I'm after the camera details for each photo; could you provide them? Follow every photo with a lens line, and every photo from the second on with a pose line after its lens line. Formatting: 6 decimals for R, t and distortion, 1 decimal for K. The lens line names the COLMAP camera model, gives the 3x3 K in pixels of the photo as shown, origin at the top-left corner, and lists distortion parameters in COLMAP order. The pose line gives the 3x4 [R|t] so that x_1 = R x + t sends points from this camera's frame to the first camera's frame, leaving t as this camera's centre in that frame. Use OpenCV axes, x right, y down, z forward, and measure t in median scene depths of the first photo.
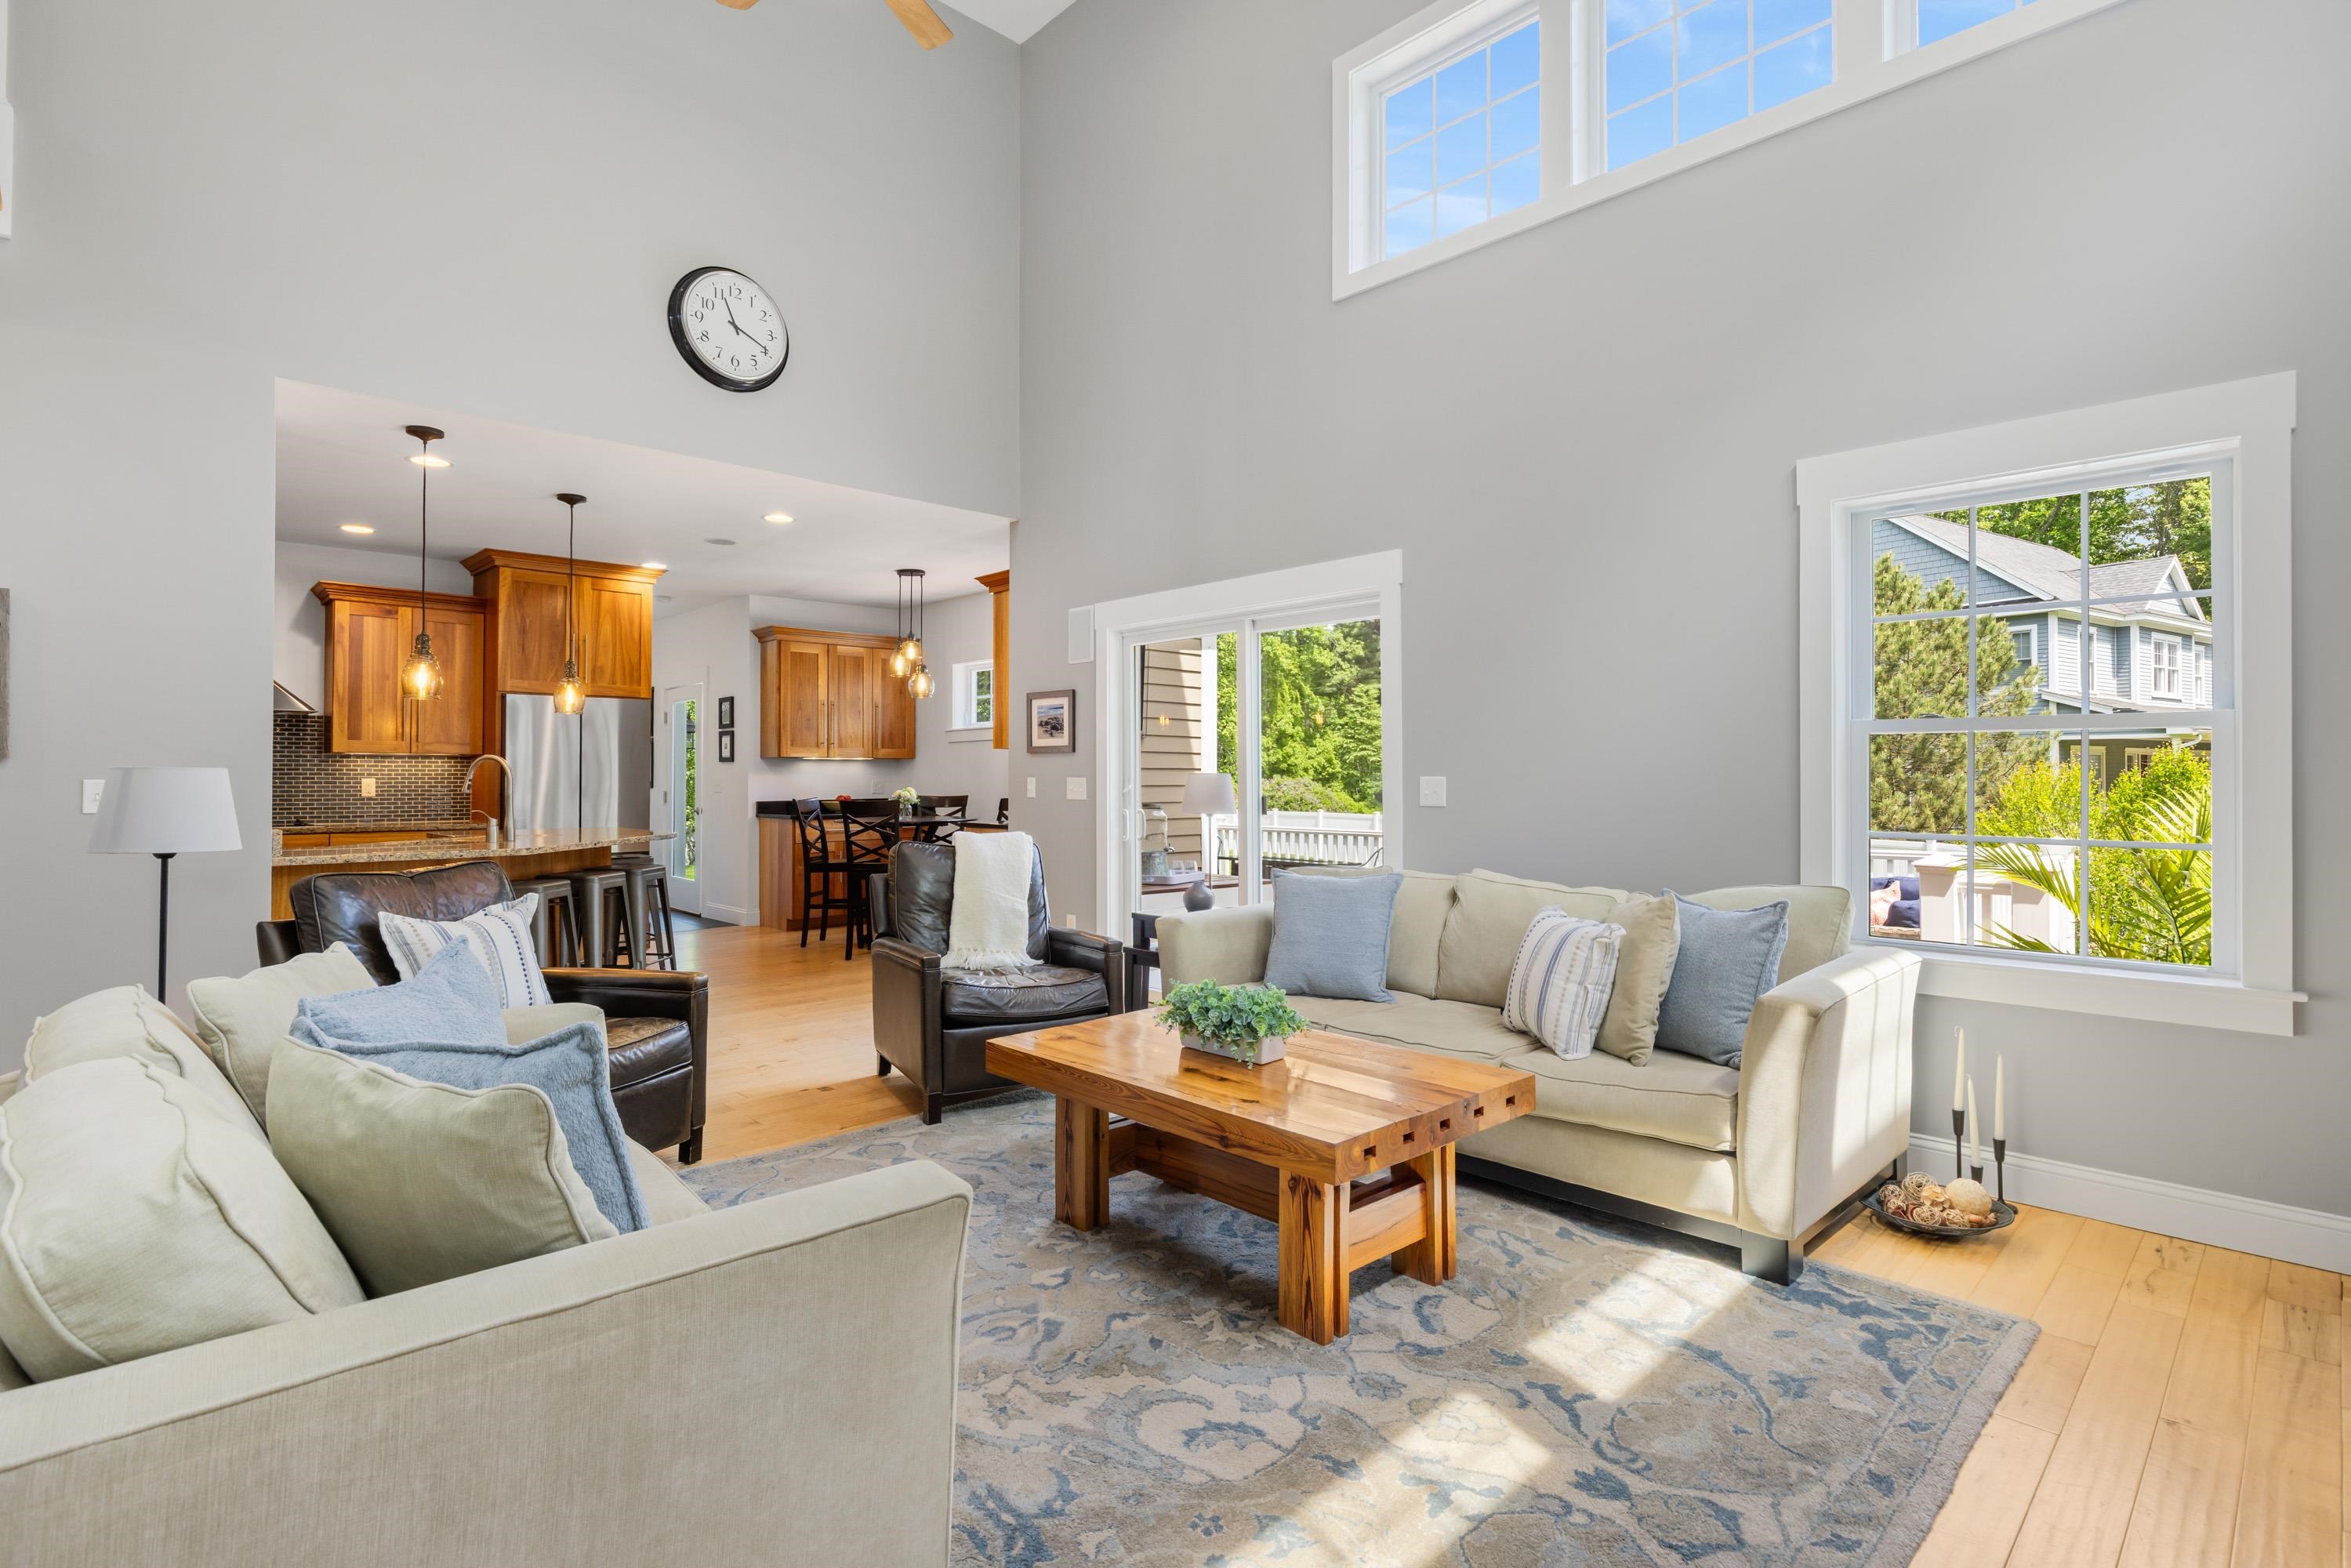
lens RADIAL K [[1112.6, 0, 1163.9], [0, 1112.6, 772.9], [0, 0, 1]] dist [0.003297, 0.000598]
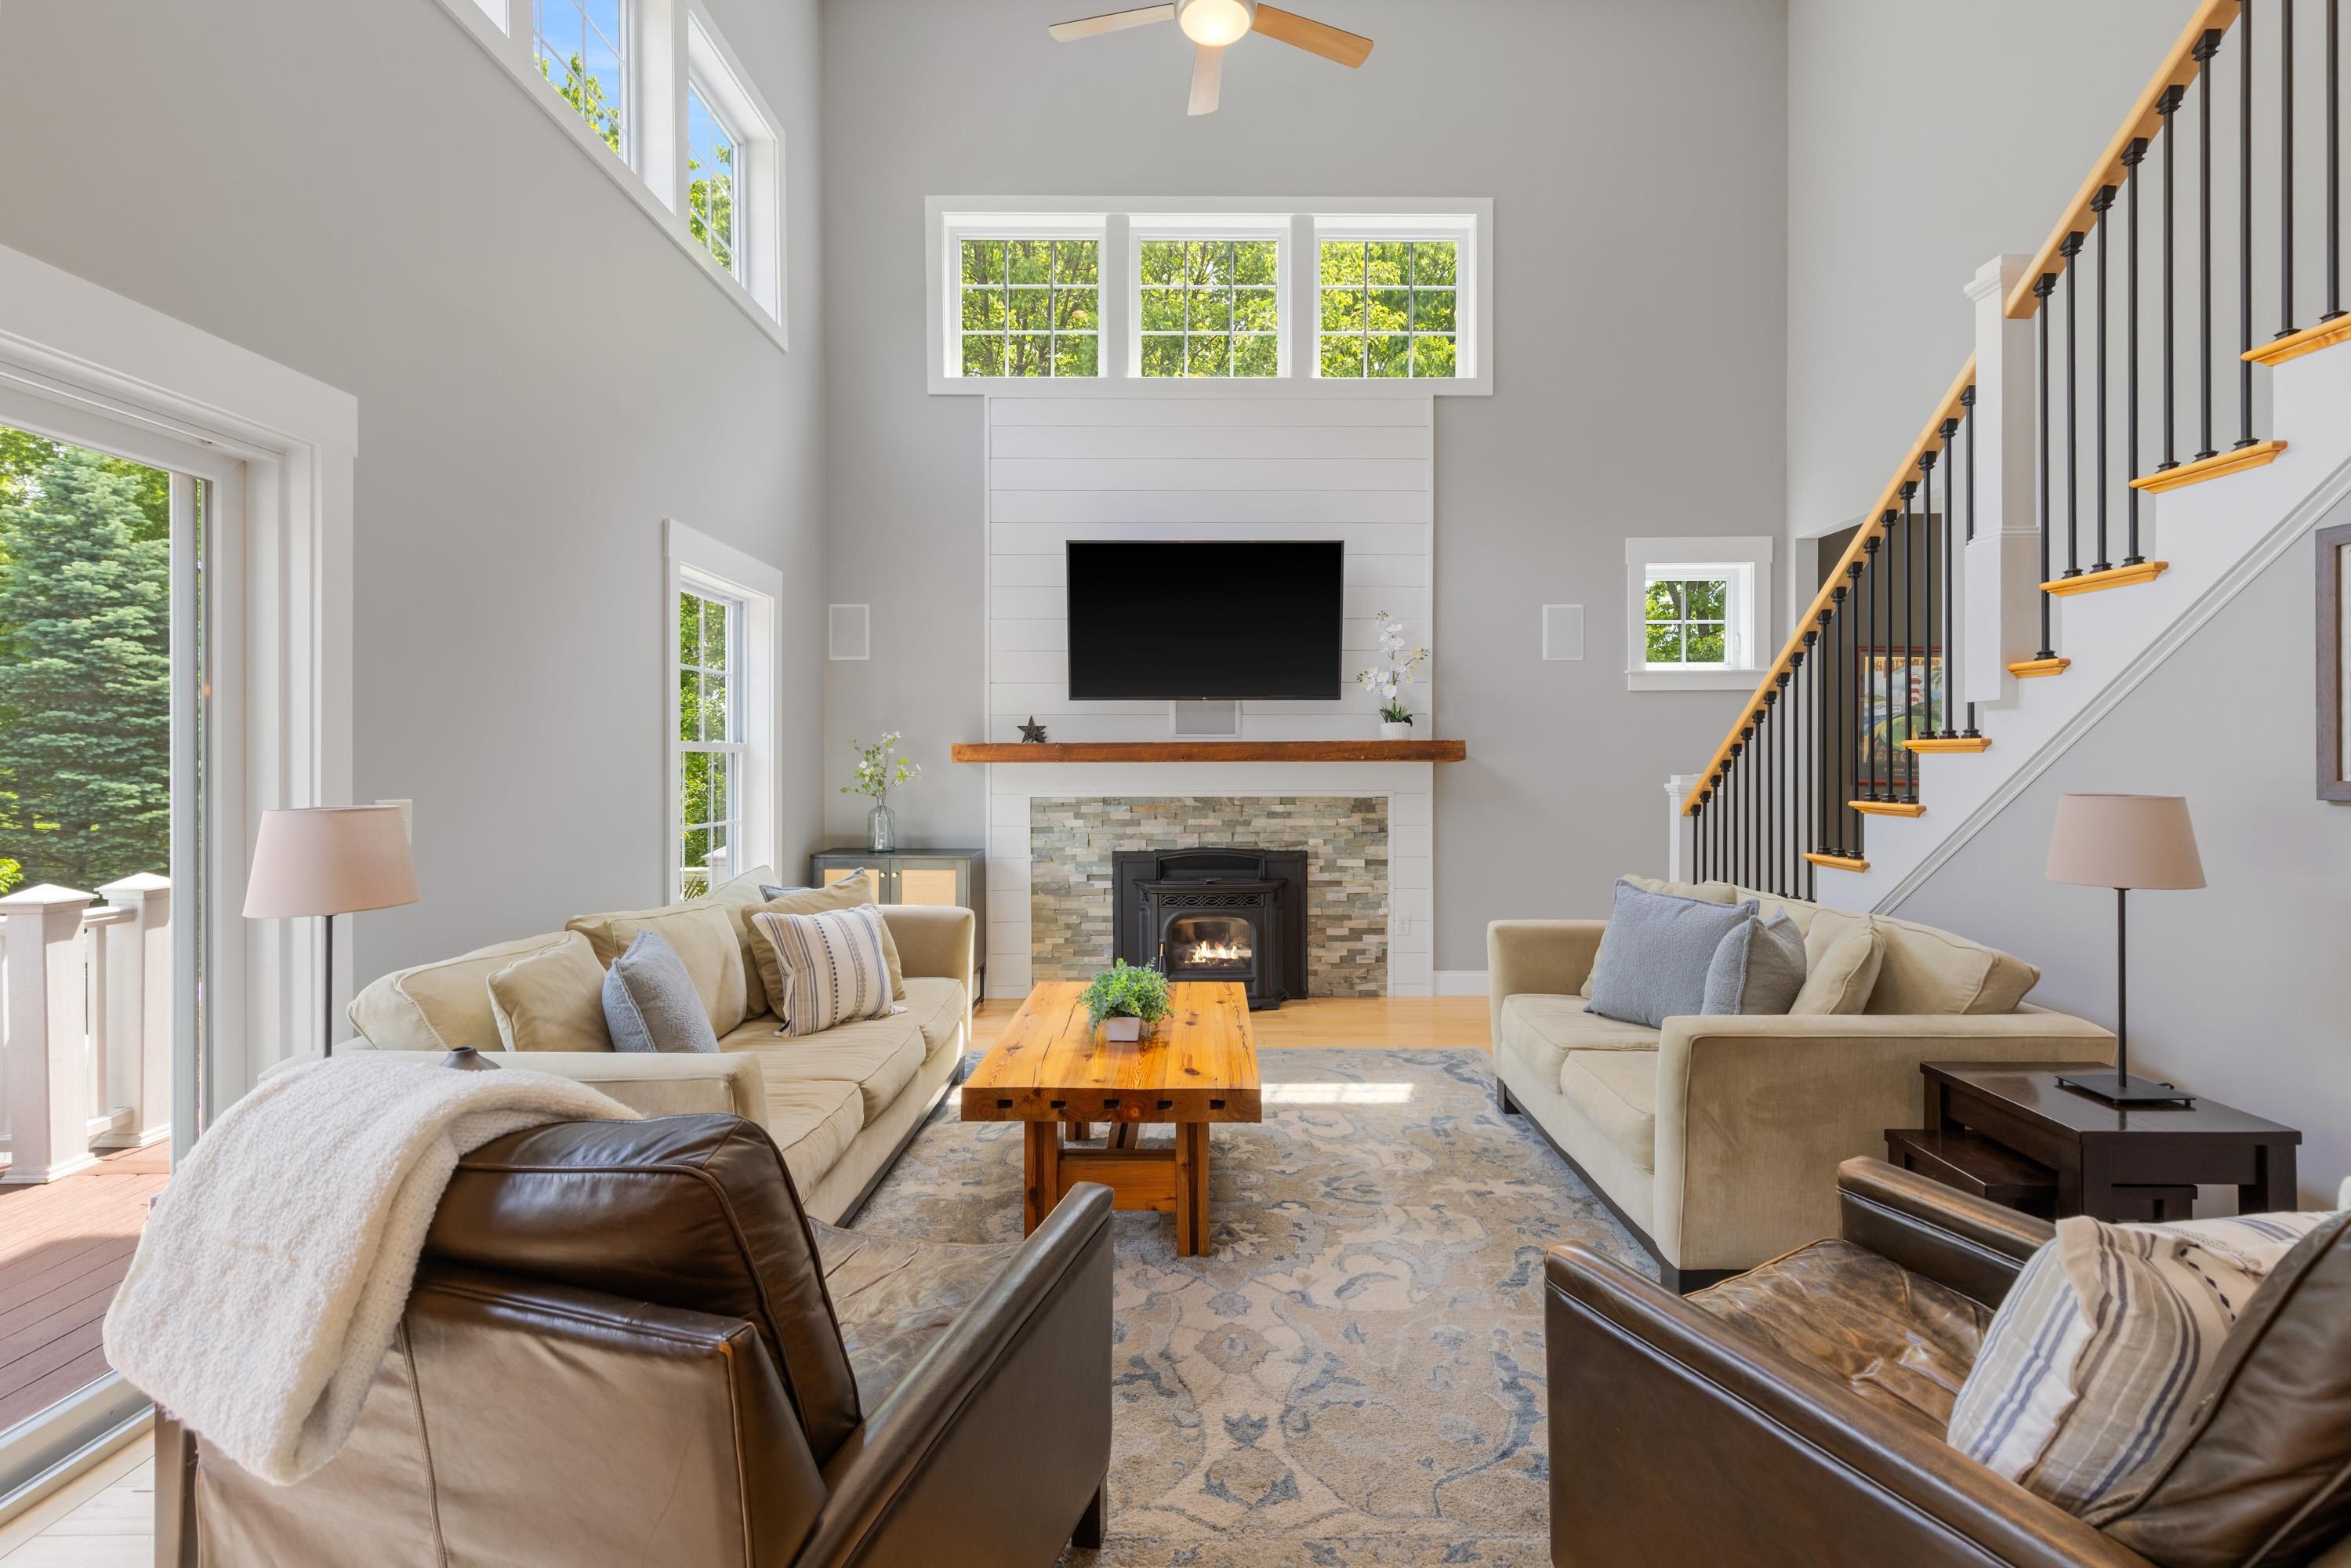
lens RADIAL K [[1058.8, 0, 1187.4], [0, 1058.8, 763.6], [0, 0, 1]] dist [0.007325, -0.001188]
pose [[-0.727863, -0.000896, 0.685722, -0.336823], [-0.002304, 0.999997, -0.001139, -0.011903], [-0.685719, -0.002409, -0.727863, 0.794397]]
